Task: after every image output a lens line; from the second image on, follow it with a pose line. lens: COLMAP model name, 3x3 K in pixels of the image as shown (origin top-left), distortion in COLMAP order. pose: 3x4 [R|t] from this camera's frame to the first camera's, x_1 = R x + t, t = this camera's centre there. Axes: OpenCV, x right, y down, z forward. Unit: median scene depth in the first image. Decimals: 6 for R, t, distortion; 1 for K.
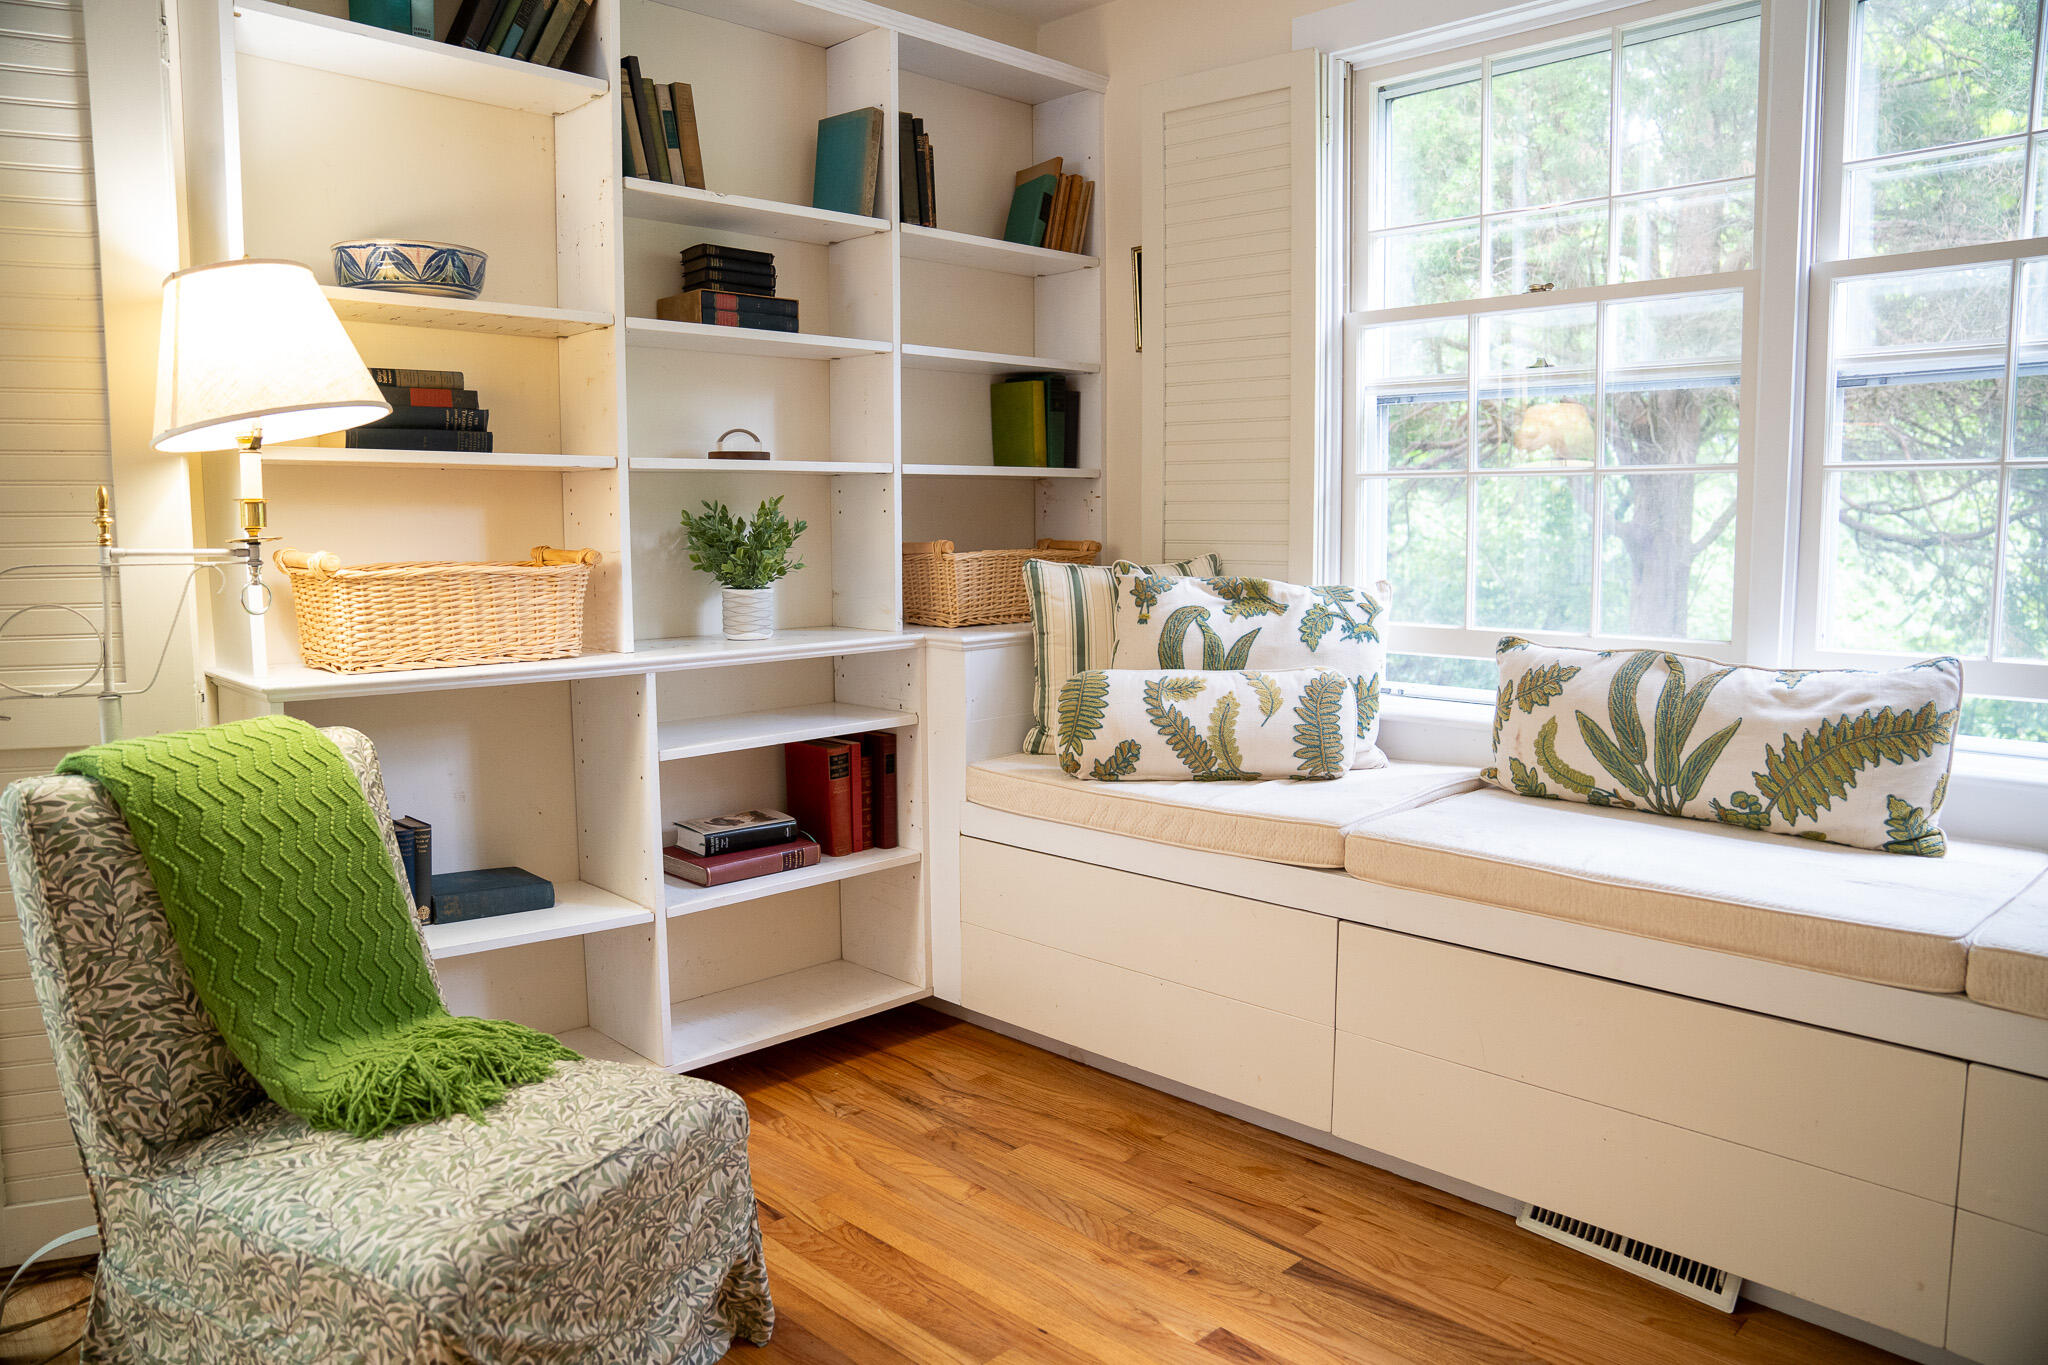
lens RADIAL K [[1414.3, 0, 1021.1], [0, 1414.3, 672.5], [0, 0, 1]] dist [-0.138451, 0.112673]
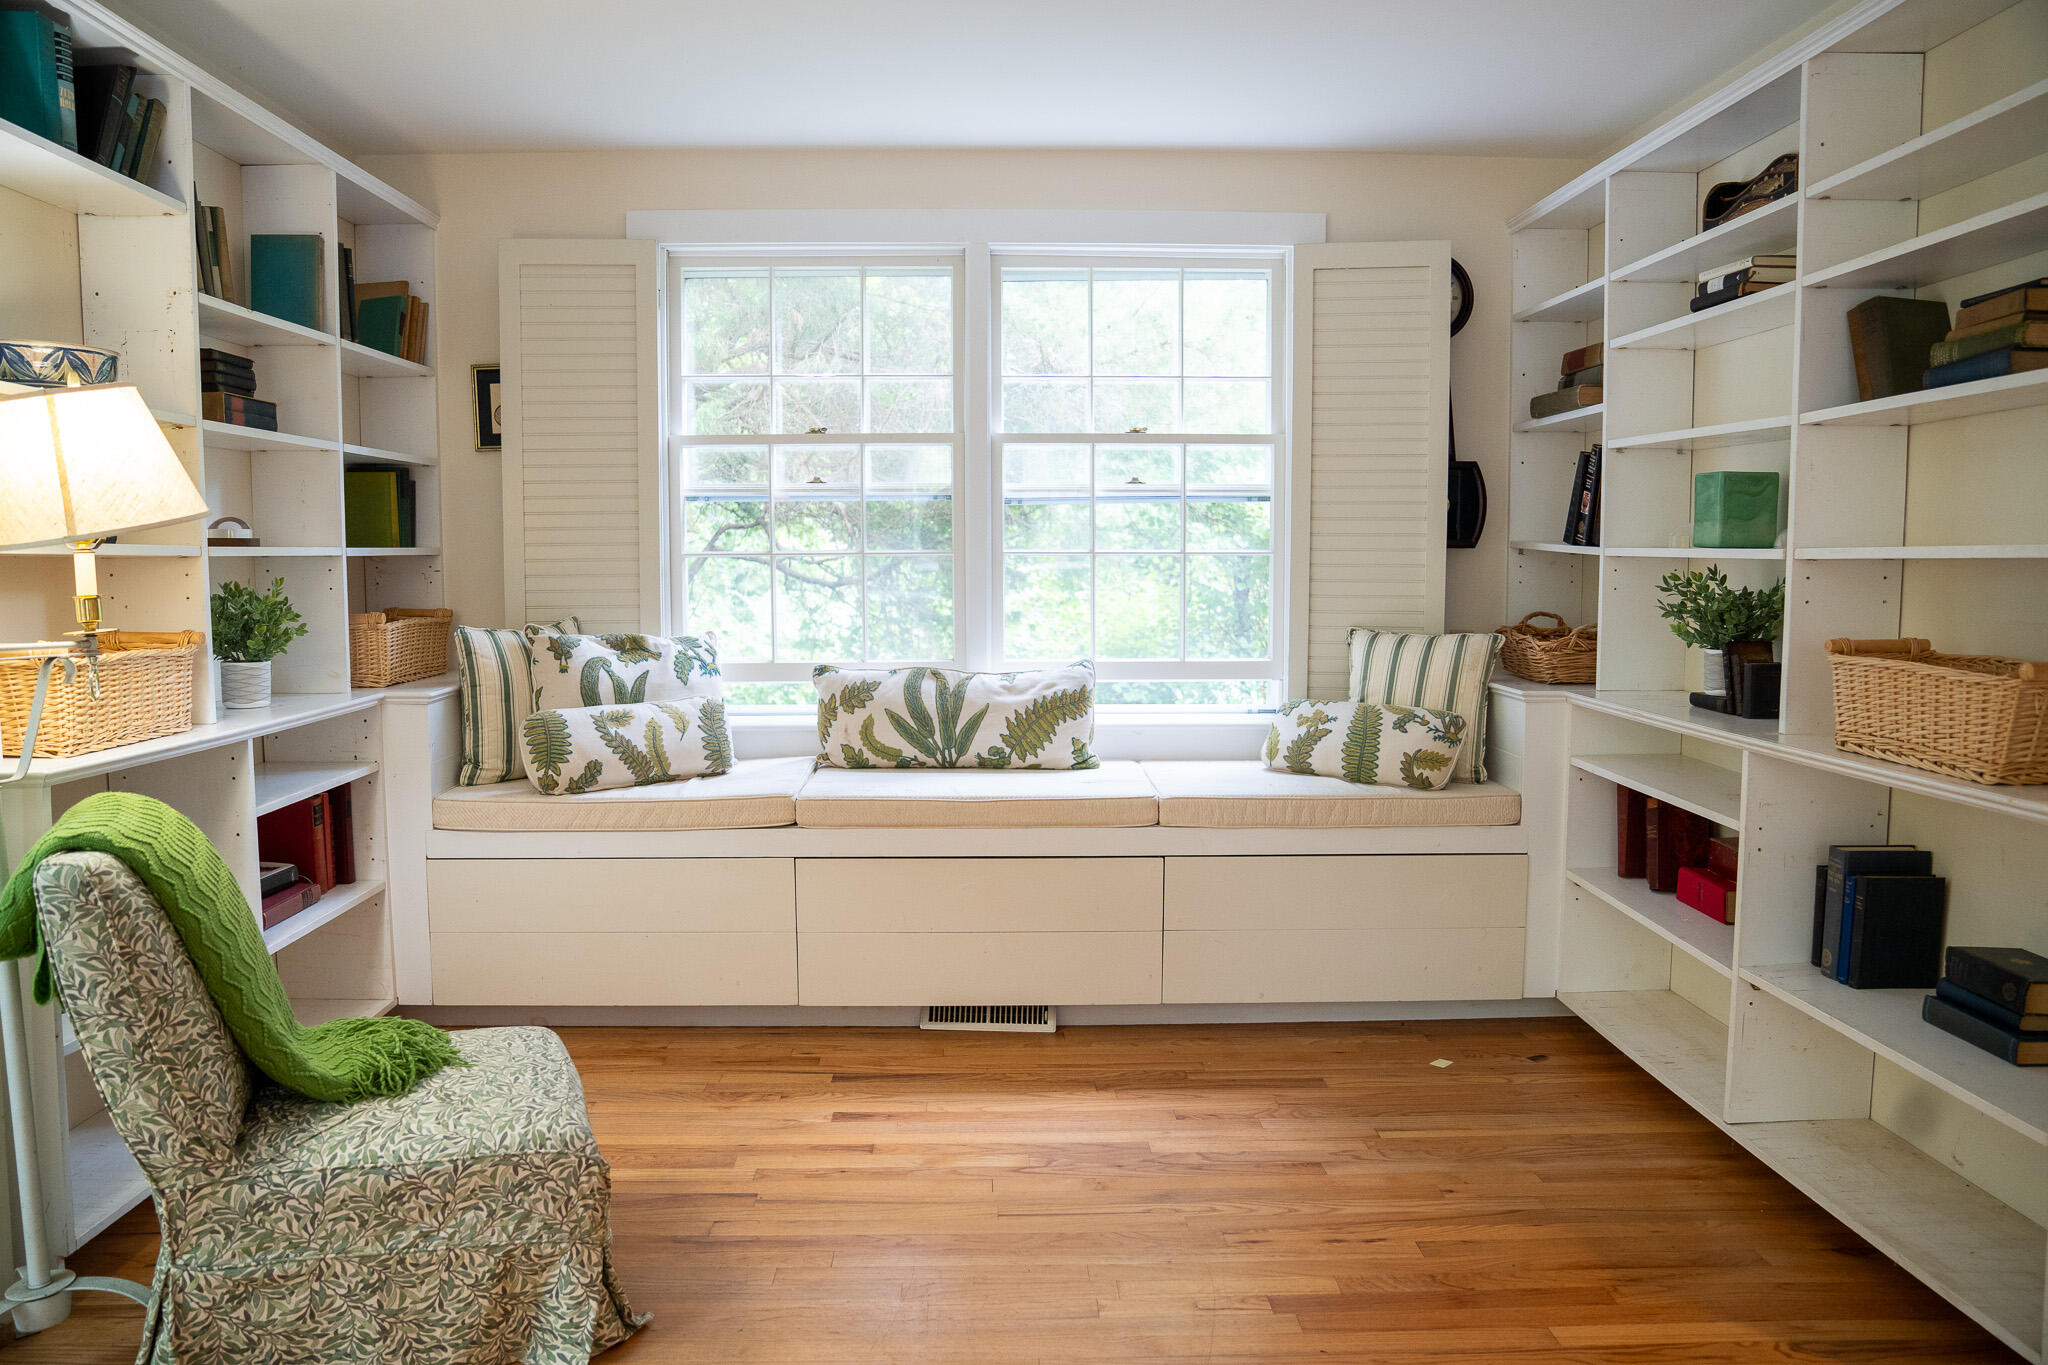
lens RADIAL K [[1414.3, 0, 1021.1], [0, 1414.3, 672.5], [0, 0, 1]] dist [-0.138451, 0.112673]
pose [[0.689048, -0.058599, 0.722342, -0.614841], [0.079984, 0.996786, 0.004566, -0.008106], [-0.720288, 0.054629, 0.691521, -0.203359]]
